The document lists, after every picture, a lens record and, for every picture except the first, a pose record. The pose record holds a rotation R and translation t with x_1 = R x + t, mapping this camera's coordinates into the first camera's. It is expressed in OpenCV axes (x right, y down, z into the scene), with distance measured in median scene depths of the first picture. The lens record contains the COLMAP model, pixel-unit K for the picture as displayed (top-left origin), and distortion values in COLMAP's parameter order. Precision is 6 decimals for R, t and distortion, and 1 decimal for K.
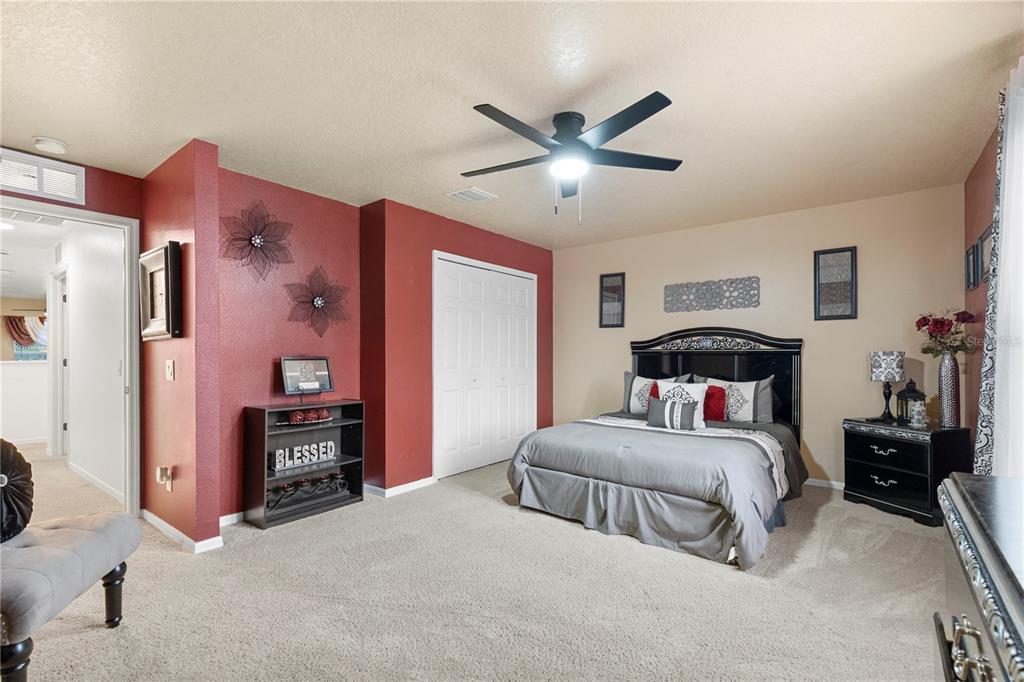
lens RADIAL K [[465.0, 0, 521.3], [0, 465.0, 353.3], [0, 0, 1]] dist [0.000767, -0.000140]
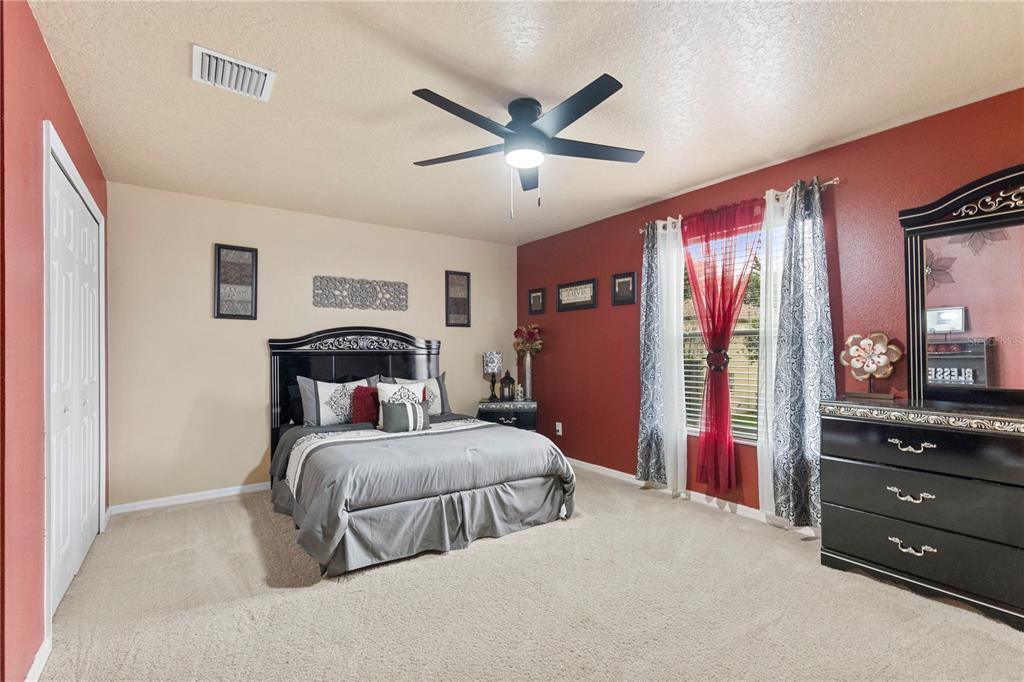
lens RADIAL K [[465.0, 0, 521.3], [0, 465.0, 353.3], [0, 0, 1]] dist [0.000767, -0.000140]
pose [[0.280163, -0.004803, 0.959940, -0.558027], [0.003277, 0.999986, 0.004047, -0.004150], [-0.959947, 0.002012, 0.280175, 0.515952]]
